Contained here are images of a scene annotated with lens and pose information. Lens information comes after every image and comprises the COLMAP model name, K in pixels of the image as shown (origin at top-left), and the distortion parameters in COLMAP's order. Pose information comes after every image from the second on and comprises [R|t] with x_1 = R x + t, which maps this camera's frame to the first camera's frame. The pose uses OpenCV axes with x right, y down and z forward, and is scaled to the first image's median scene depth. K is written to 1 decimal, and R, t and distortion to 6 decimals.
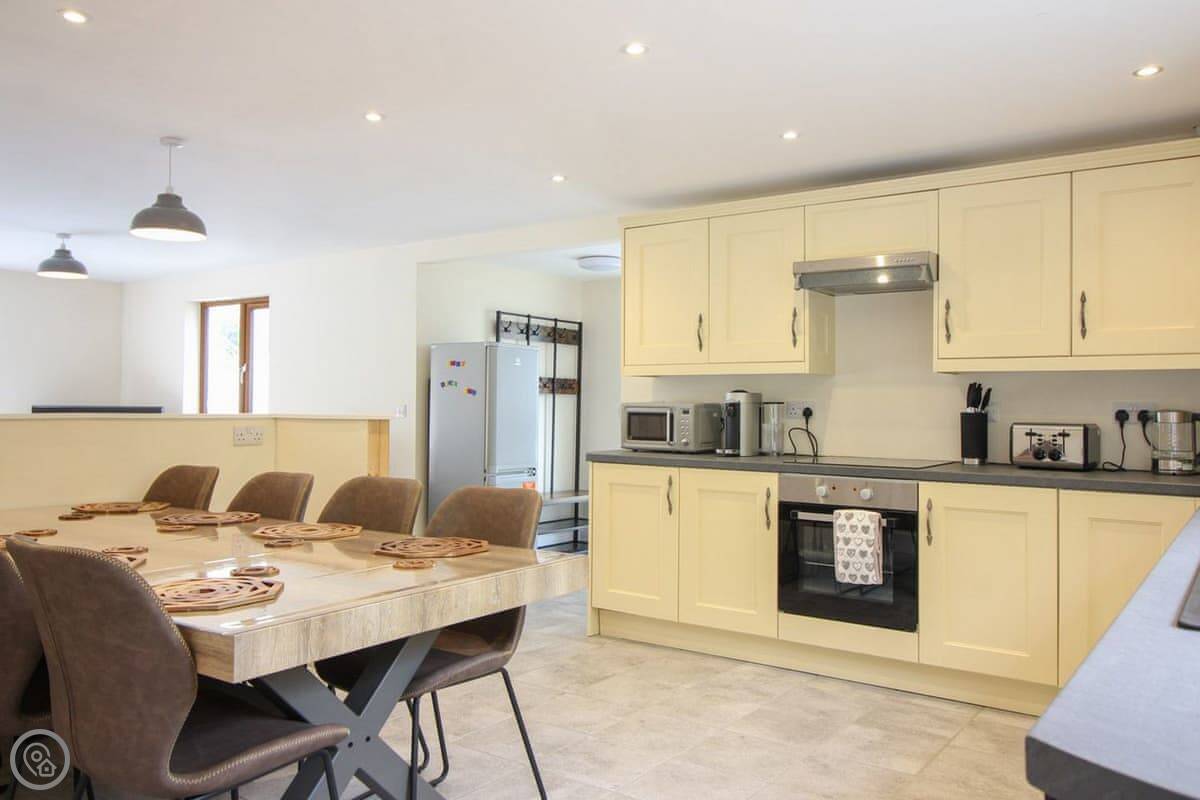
lens RADIAL K [[929.5, 0, 599.8], [0, 929.5, 386.9], [0, 0, 1]] dist [0.005471, 0.001289]
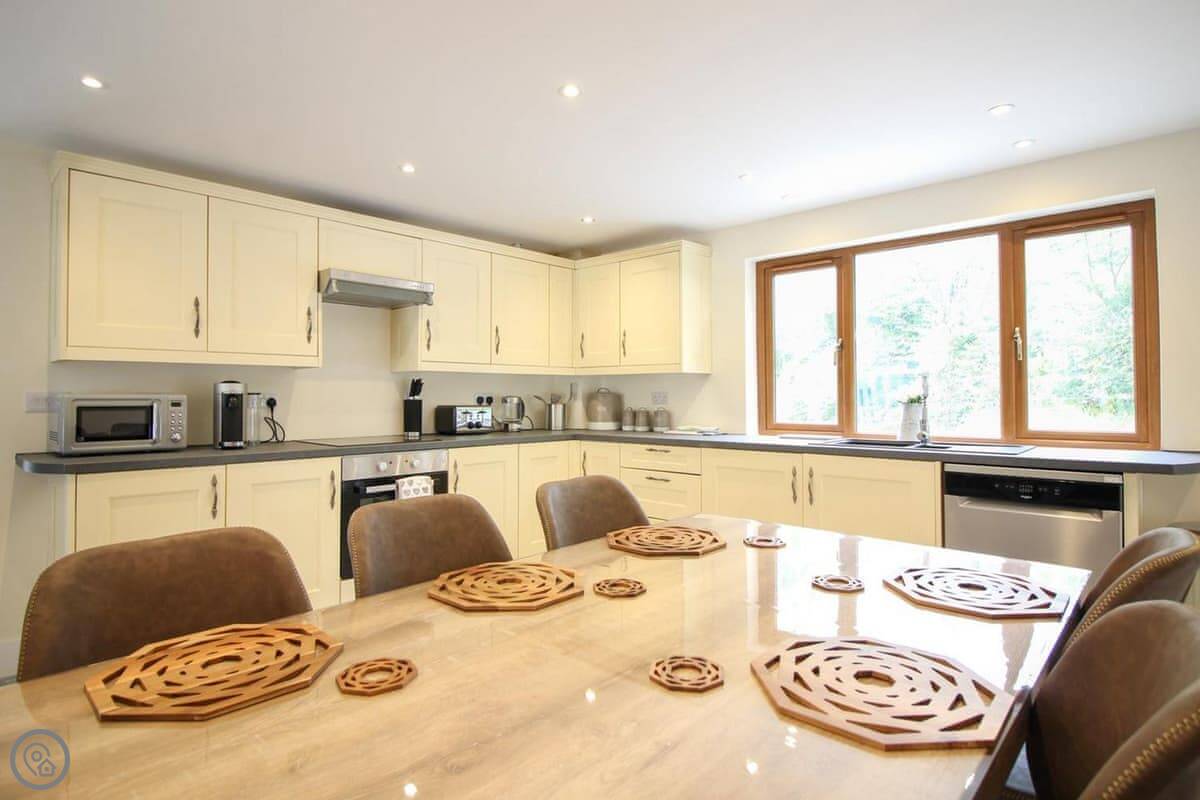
lens RADIAL K [[633.1, 0, 603.0], [0, 633.1, 387.4], [0, 0, 1]] dist [-0.003629, -0.001035]
pose [[0.123645, 0.004524, 0.992316, -0.521647], [-0.014396, 0.999893, -0.002765, 0.007393], [-0.992222, -0.013944, 0.123697, 0.594060]]
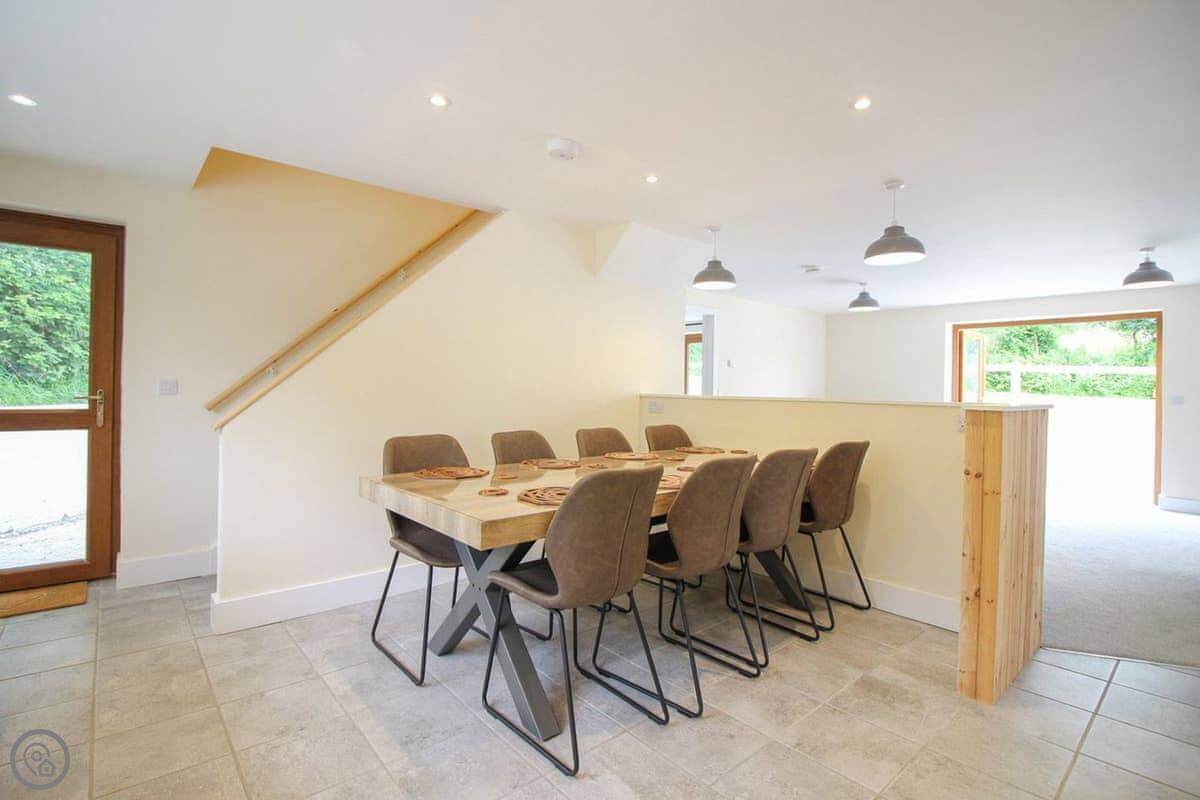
lens RADIAL K [[560.5, 0, 601.3], [0, 560.5, 386.6], [0, 0, 1]] dist [0.001708, -0.014377]
pose [[-0.223857, -0.014807, -0.974509, 0.349552], [0.003387, 0.999867, -0.015970, 0.019064], [0.974616, -0.006876, -0.223777, 0.744415]]
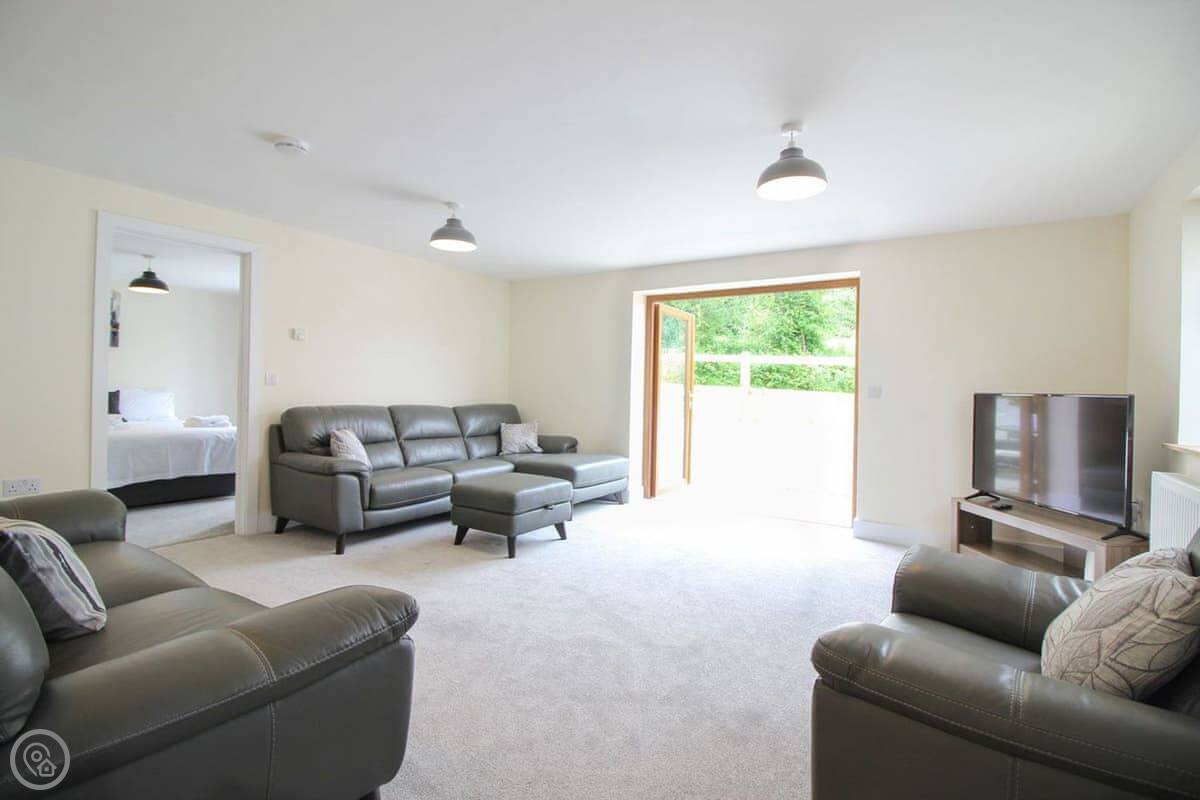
lens RADIAL K [[560.5, 0, 601.3], [0, 560.5, 386.6], [0, 0, 1]] dist [0.001708, -0.014377]
pose [[0.049548, -0.013996, -0.998674, -0.274211], [0.001444, 0.999902, -0.013942, 0.039231], [0.998771, -0.000751, 0.049564, 1.261248]]
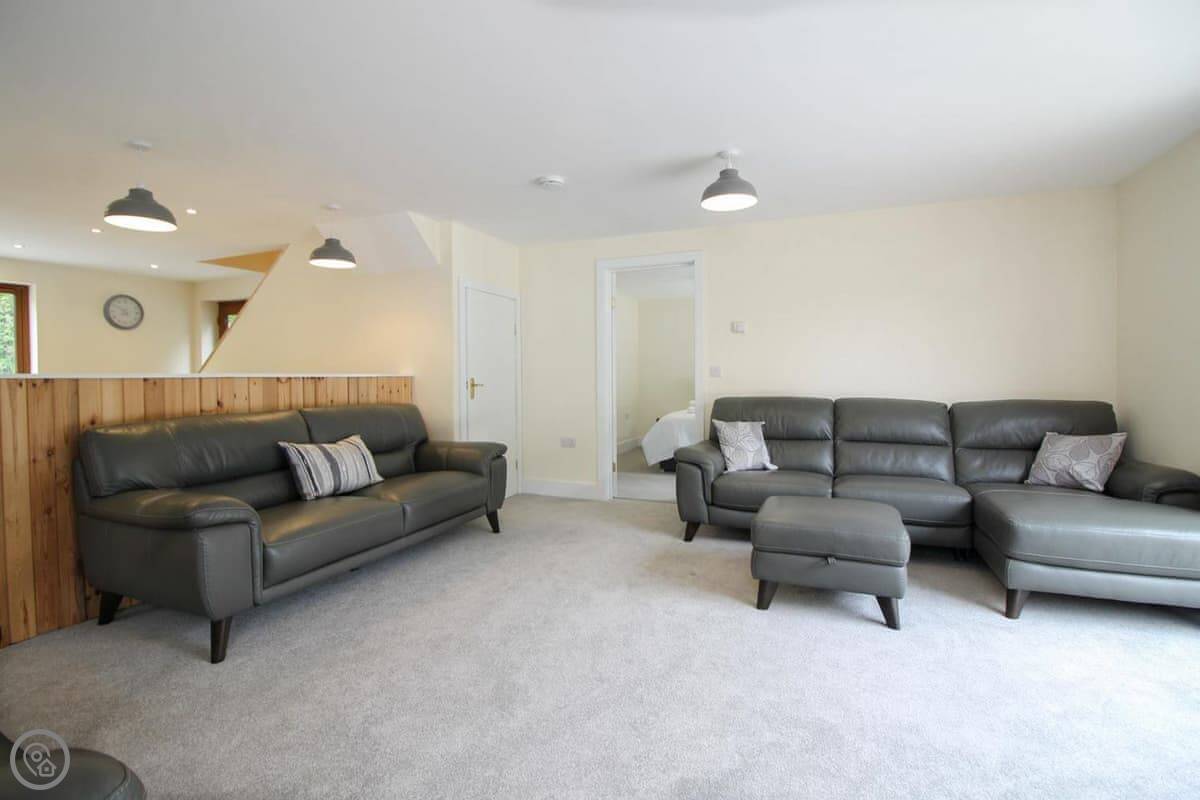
lens RADIAL K [[570.6, 0, 598.1], [0, 570.6, 387.9], [0, 0, 1]] dist [0.000763, -0.013608]
pose [[-0.975697, 0.000320, -0.219124, -0.835768], [0.000789, 0.999998, -0.002056, 0.045864], [0.219122, -0.002179, -0.975695, 1.751440]]
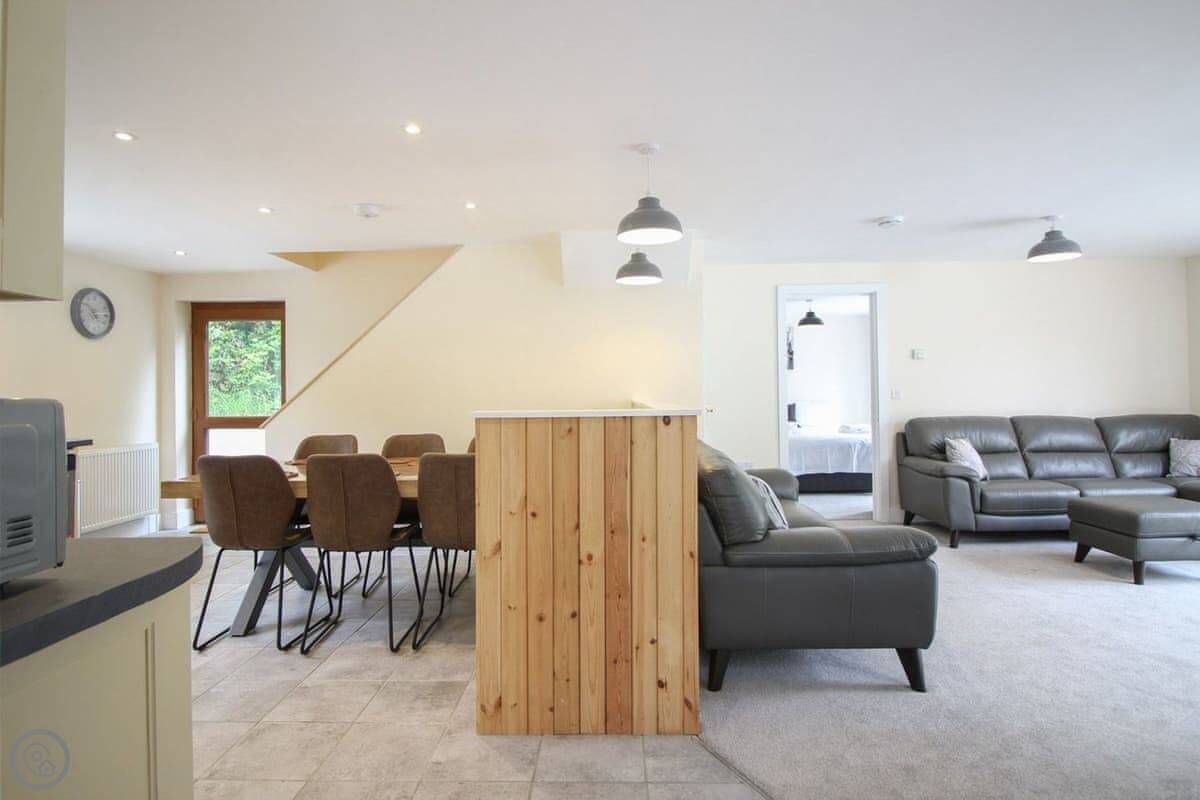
lens RADIAL K [[649.4, 0, 593.5], [0, 649.4, 391.3], [0, 0, 1]] dist [-0.010203, -0.001217]
pose [[-0.824215, 0.001102, -0.566275, 0.003232], [0.017002, 0.999595, -0.022801, 0.025769], [0.566021, -0.028420, -0.823901, 1.488958]]
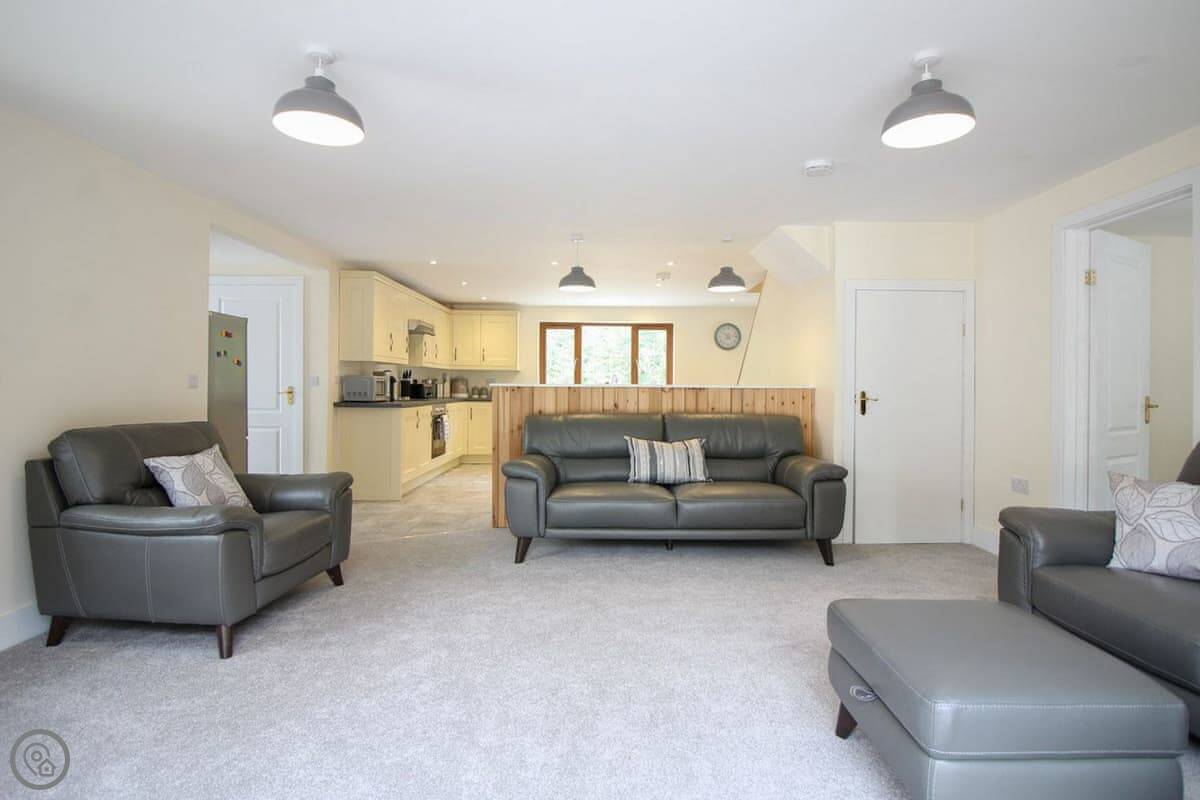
lens RADIAL K [[610.3, 0, 597.7], [0, 610.3, 387.2], [0, 0, 1]] dist [0.020265, 0.000022]
pose [[-0.580237, -0.016461, 0.814281, -1.427828], [-0.029797, 0.999555, -0.001026, 0.032018], [-0.813902, -0.024858, -0.580470, 1.598738]]
